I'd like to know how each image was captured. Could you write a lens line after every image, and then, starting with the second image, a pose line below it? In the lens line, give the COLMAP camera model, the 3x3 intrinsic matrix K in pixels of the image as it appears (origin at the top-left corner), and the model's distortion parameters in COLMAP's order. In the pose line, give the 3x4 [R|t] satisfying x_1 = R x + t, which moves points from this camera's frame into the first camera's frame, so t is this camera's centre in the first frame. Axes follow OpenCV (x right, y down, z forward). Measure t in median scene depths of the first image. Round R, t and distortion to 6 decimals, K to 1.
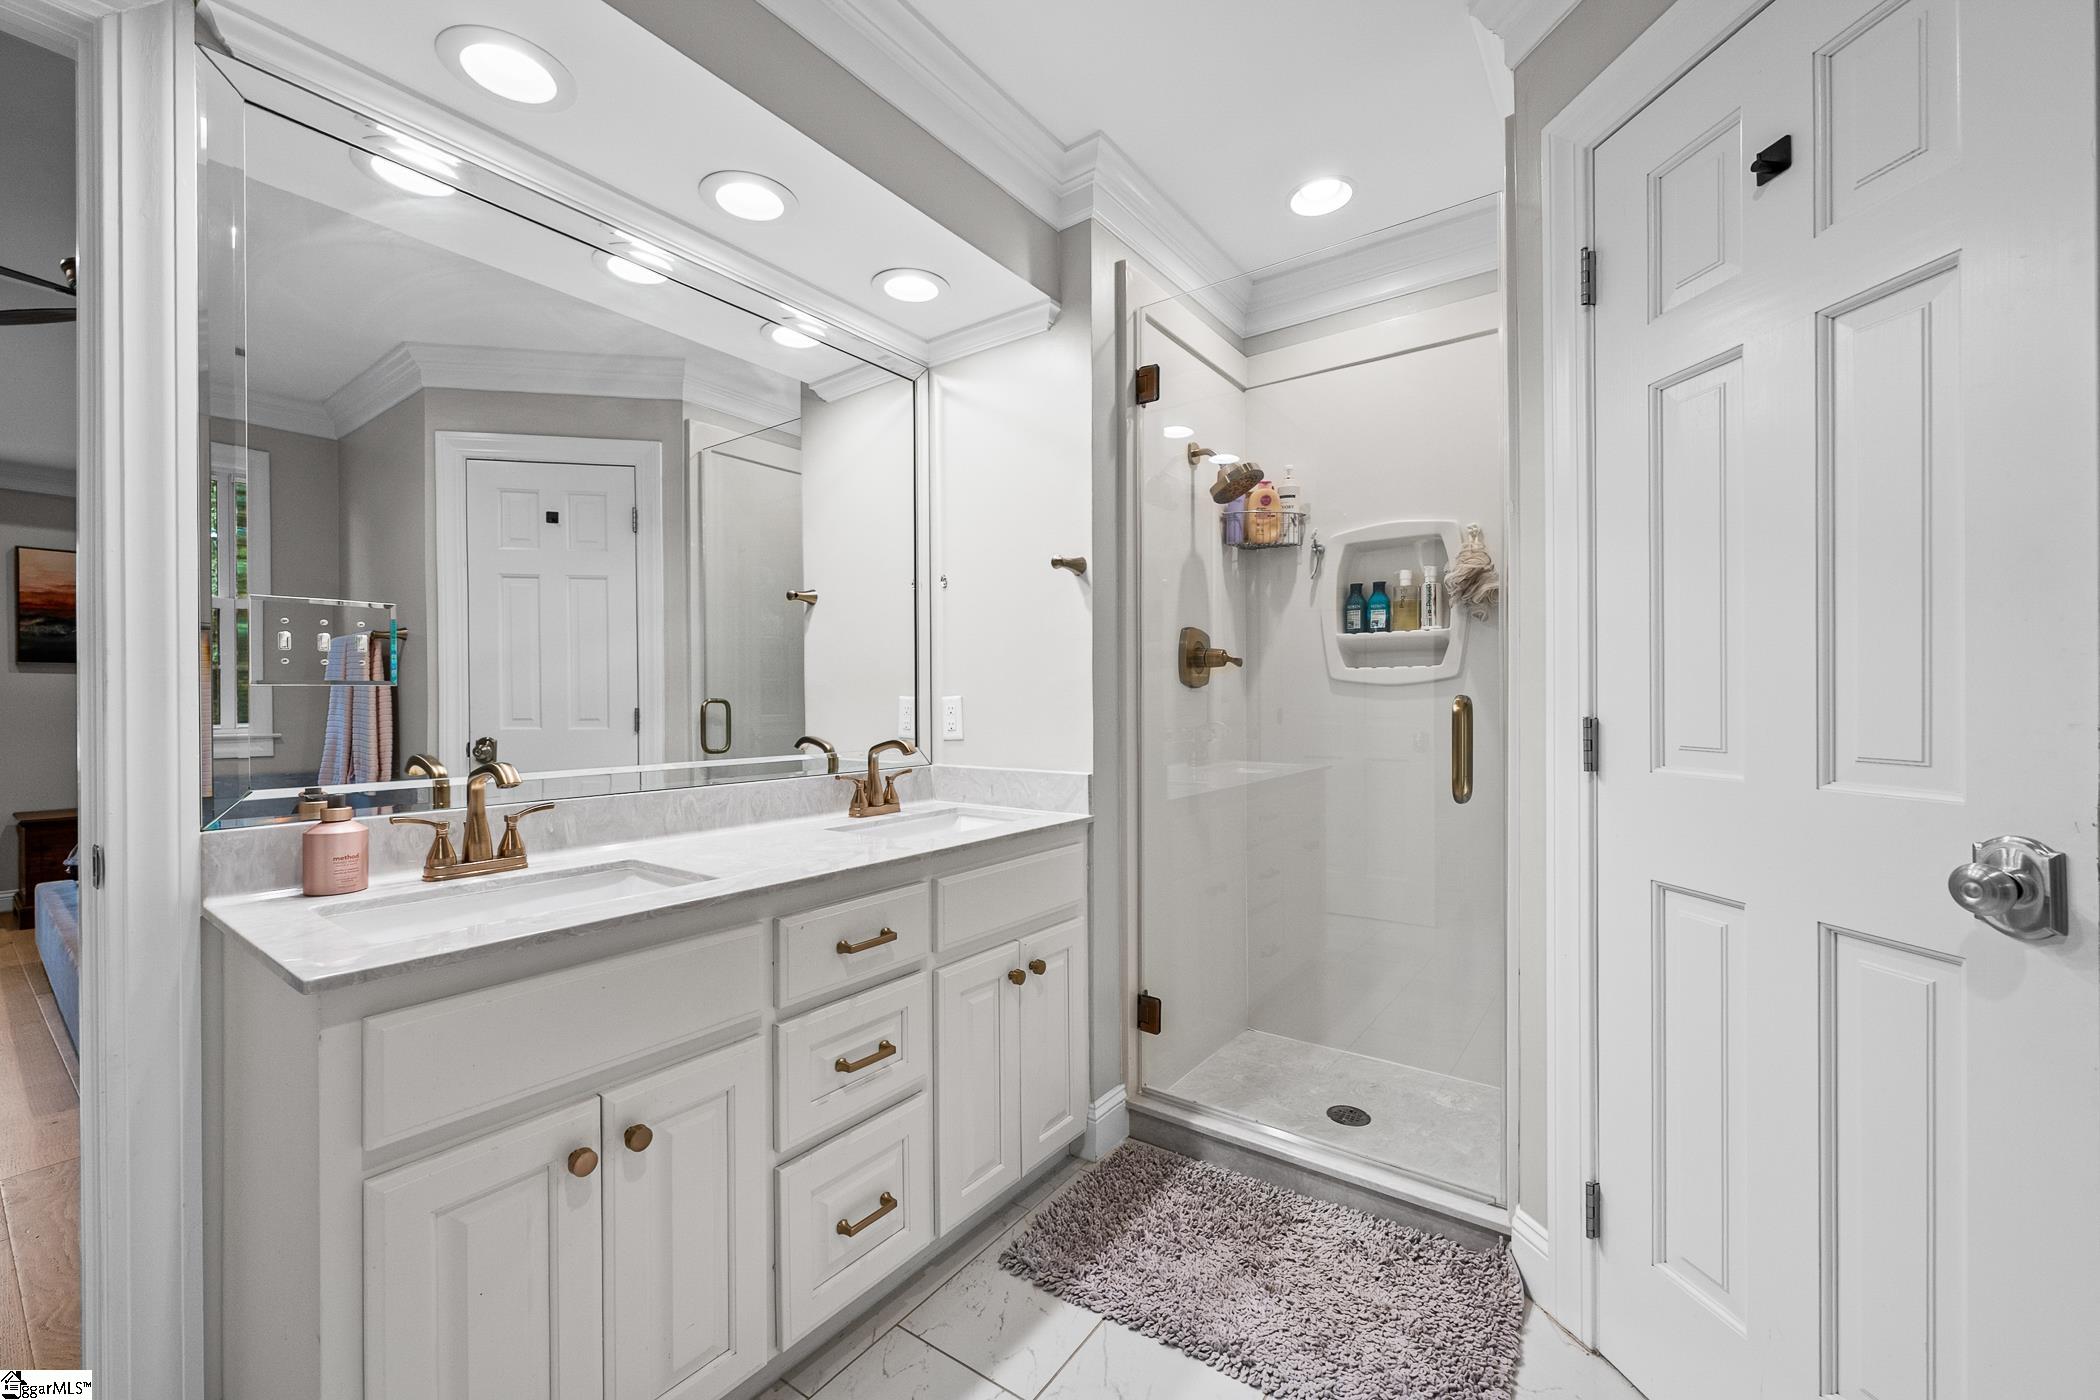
lens RADIAL K [[840.5, 0, 1031.1], [0, 840.5, 694.9], [0, 0, 1]] dist [0.000294, -0.000959]
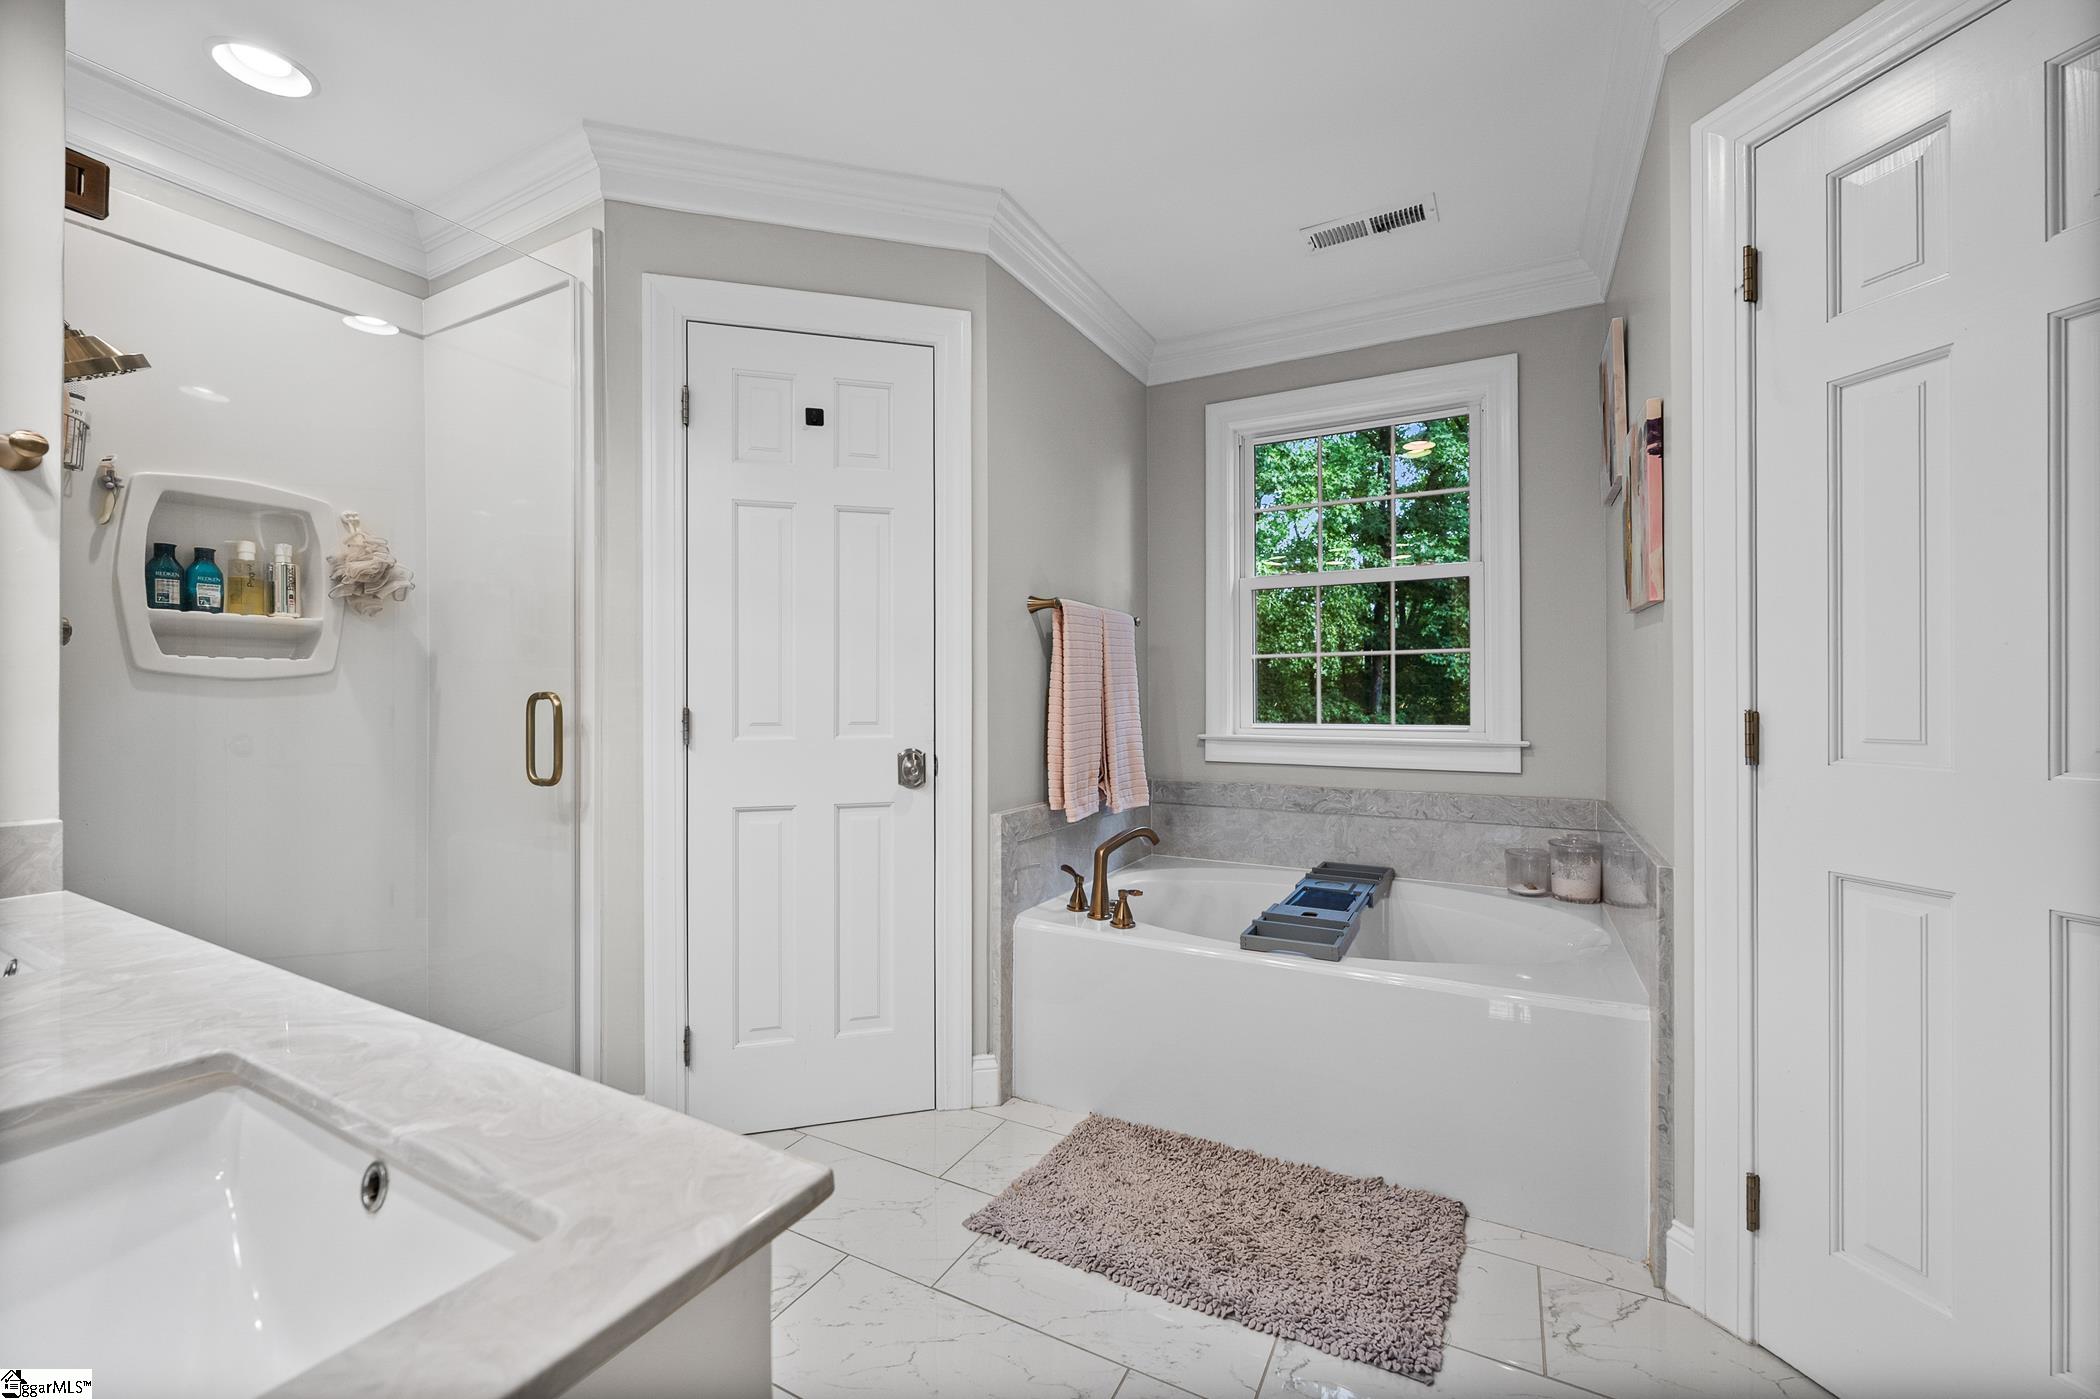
lens RADIAL K [[840.5, 0, 1040.3], [0, 840.5, 690.2], [0, 0, 1]] dist [0.000294, -0.000959]
pose [[-0.154518, 0.006655, 0.987968, -0.485441], [-0.001201, 0.999975, -0.006924, 0.003165], [-0.987989, -0.002257, -0.154506, 0.349960]]
